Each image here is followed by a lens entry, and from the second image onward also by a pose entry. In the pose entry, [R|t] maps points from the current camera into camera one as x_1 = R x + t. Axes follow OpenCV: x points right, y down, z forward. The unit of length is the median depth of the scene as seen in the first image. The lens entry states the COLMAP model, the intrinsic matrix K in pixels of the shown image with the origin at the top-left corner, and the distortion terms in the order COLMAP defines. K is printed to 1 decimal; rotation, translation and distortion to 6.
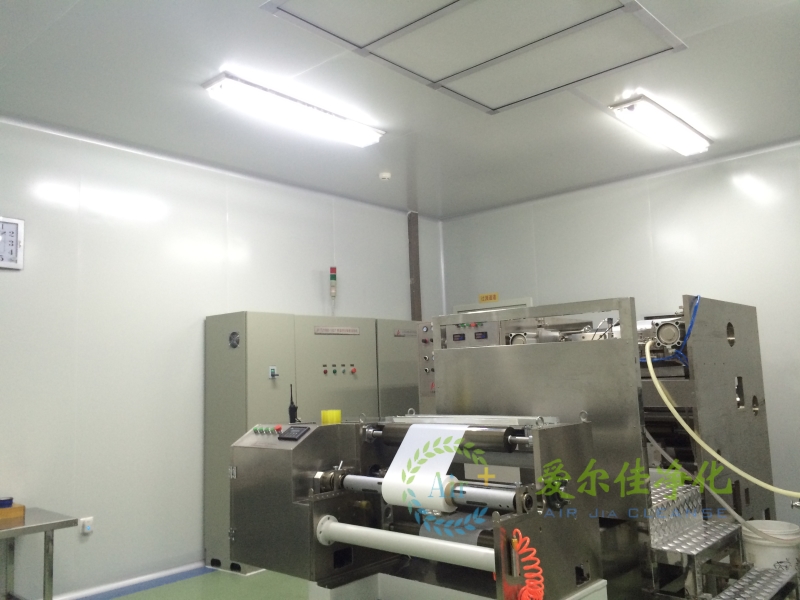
lens RADIAL K [[698.9, 0, 399.6], [0, 698.9, 296.6], [0, 0, 1]] dist [0.076628, -0.101894]
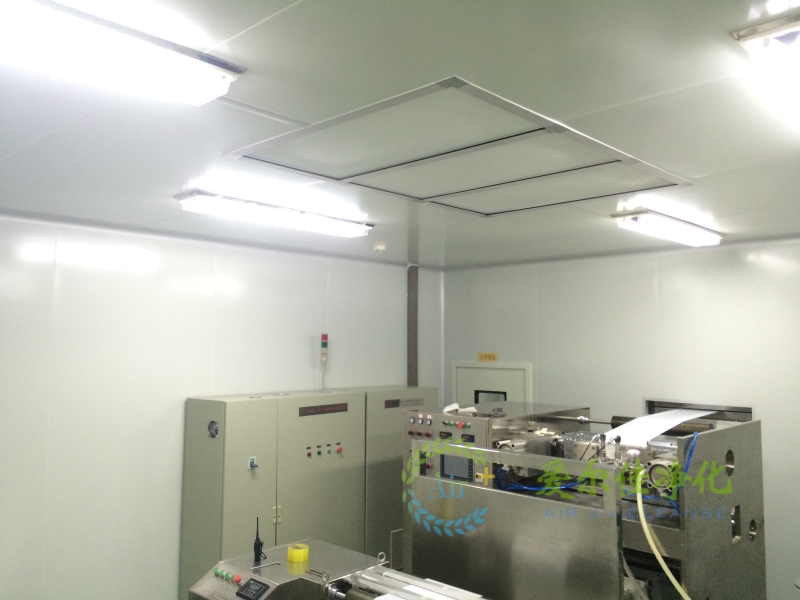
lens RADIAL K [[698.9, 0, 393.2], [0, 698.9, 314.5], [0, 0, 1]] dist [0.076628, -0.101894]
pose [[0.998847, 0.038238, -0.029038, 0.038870], [-0.036866, 0.998243, 0.046380, -0.168544], [0.030761, -0.045256, 0.998502, 0.051163]]
